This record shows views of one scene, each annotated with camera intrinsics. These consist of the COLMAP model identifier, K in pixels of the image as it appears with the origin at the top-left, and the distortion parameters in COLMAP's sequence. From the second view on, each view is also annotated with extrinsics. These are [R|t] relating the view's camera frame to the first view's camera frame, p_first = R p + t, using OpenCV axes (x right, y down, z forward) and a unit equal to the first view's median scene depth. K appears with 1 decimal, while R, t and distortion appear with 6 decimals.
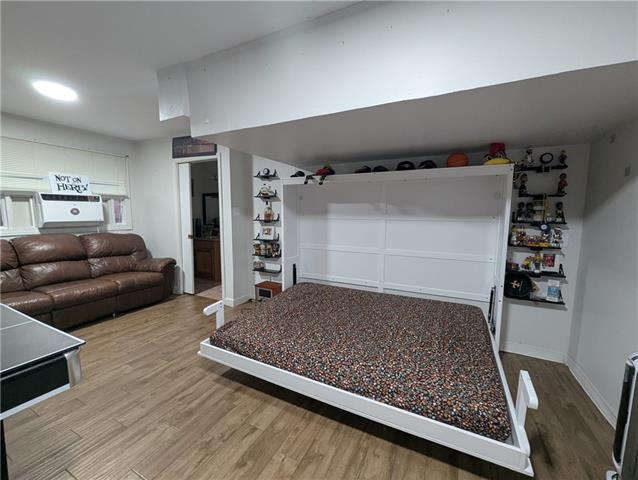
lens RADIAL K [[262.5, 0, 319.0], [0, 262.5, 240.0], [0, 0, 1]] dist [-0.002431, -0.000818]
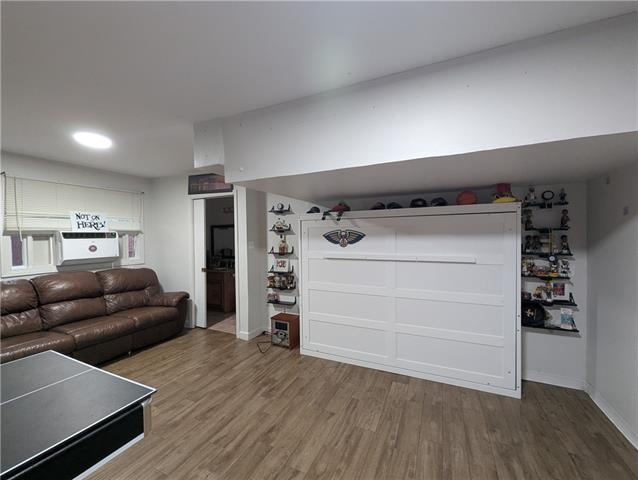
lens RADIAL K [[262.5, 0, 319.0], [0, 262.5, 240.0], [0, 0, 1]] dist [-0.002431, -0.000818]
pose [[0.999531, -0.019125, 0.023924, -0.094681], [0.021231, 0.995616, -0.091089, -0.037048], [-0.022077, 0.091554, 0.995555, -0.043261]]
